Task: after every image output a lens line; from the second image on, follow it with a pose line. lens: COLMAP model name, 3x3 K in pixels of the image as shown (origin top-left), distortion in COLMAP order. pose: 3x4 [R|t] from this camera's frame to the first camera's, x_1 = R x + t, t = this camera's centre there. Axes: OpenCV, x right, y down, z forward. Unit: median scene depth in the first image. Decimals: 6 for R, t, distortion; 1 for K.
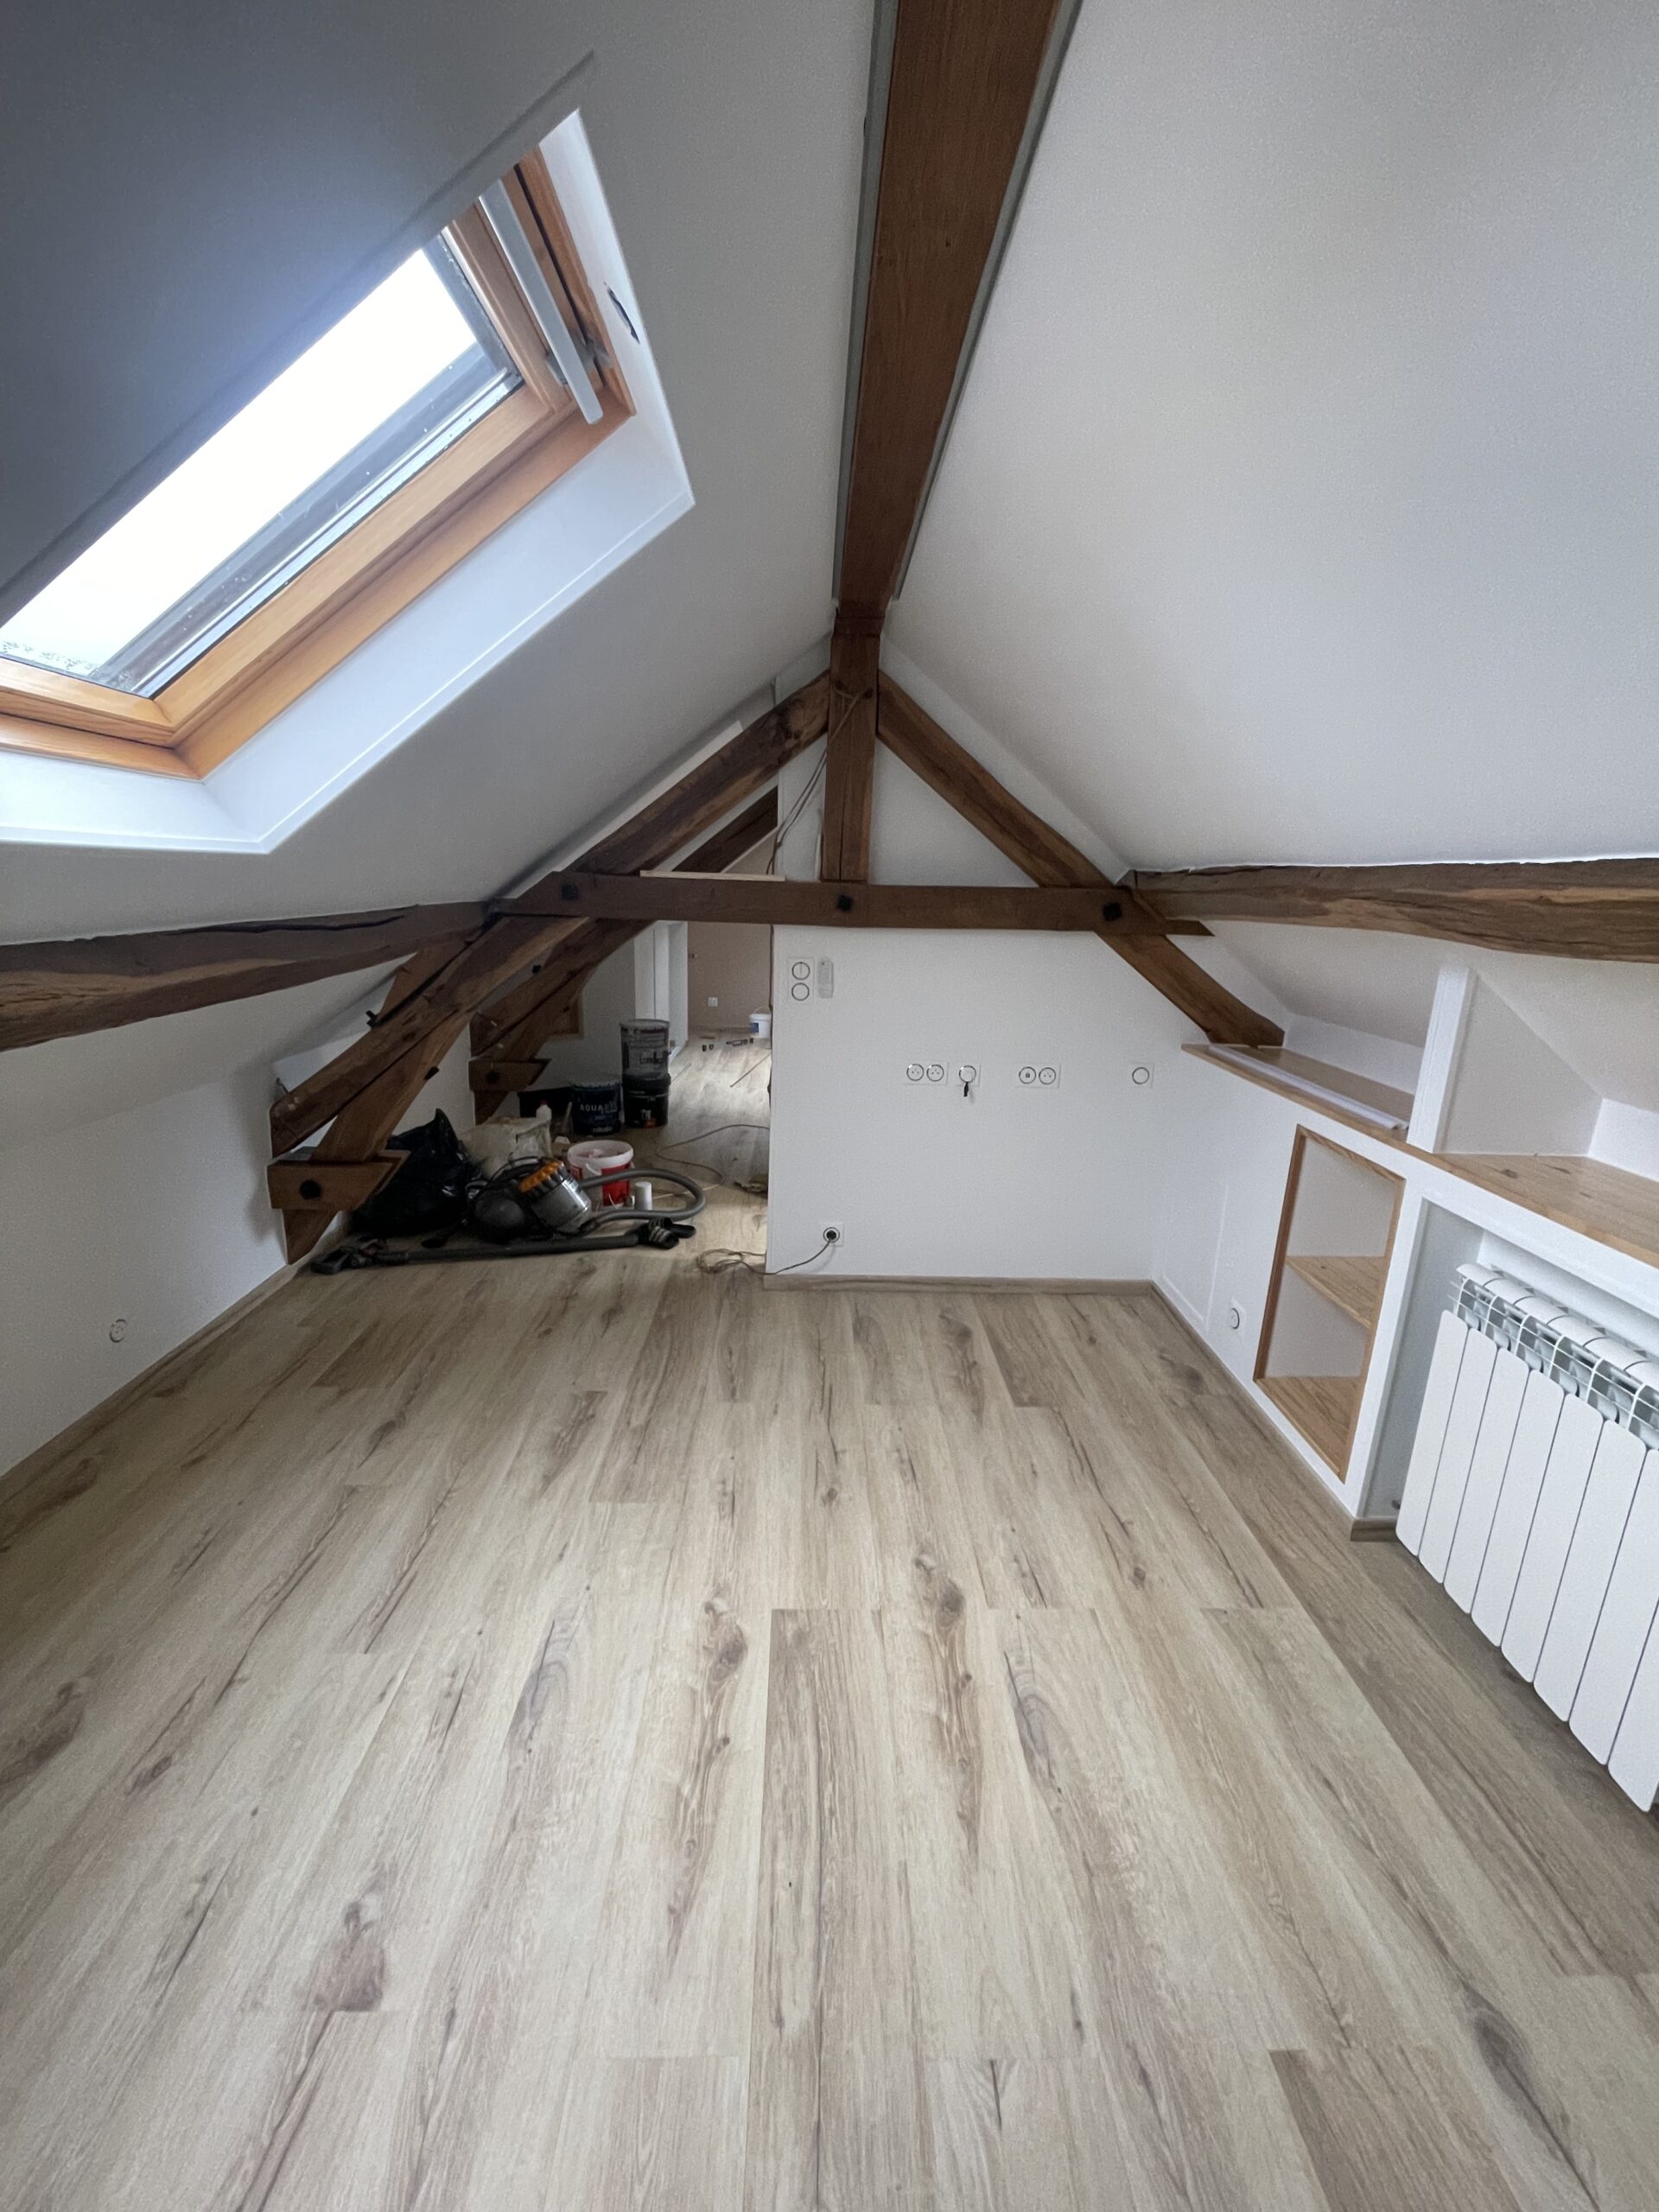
lens RADIAL K [[888.5, 0, 822.4], [0, 888.5, 1102.7], [0, 0, 1]] dist [-0.002208, -0.000251]
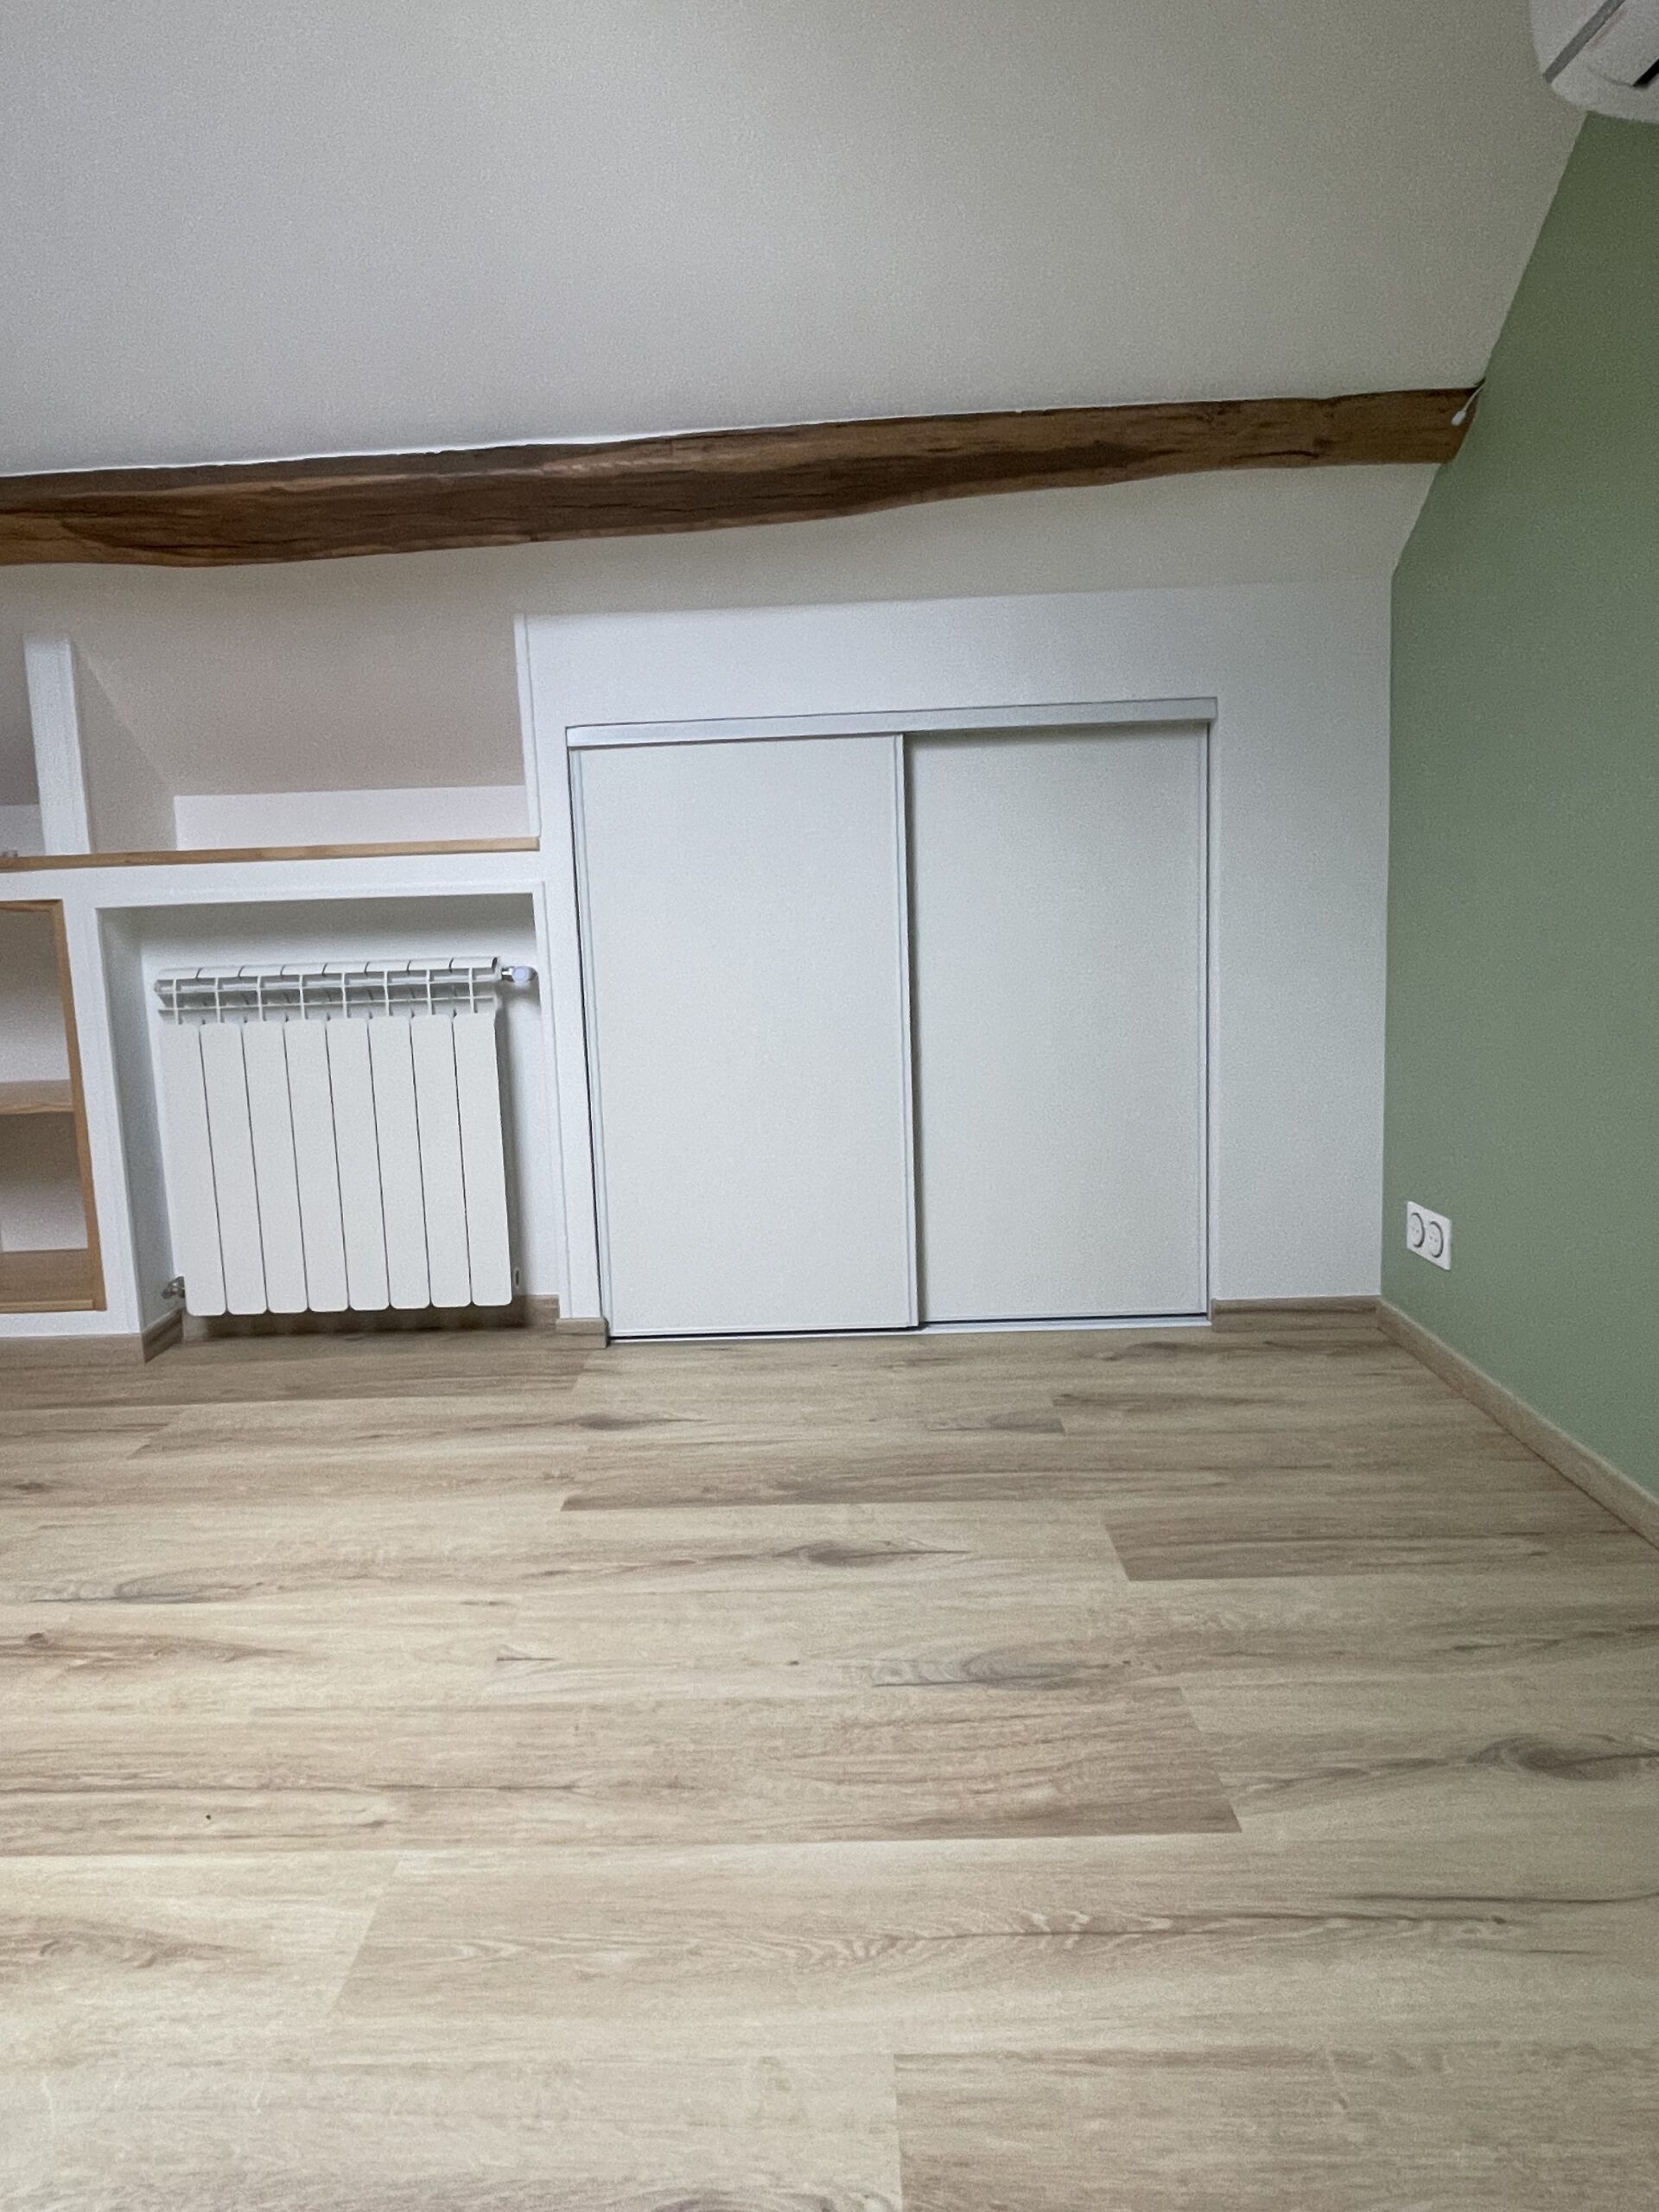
lens RADIAL K [[1358.5, 0, 825.1], [0, 1358.5, 1103.5], [0, 0, 1]] dist [-0.007731, -0.001955]
pose [[0.030987, -0.176472, 0.983818, -0.900949], [0.276140, 0.947493, 0.161258, 0.386191], [-0.960618, 0.266675, 0.078091, 0.389489]]
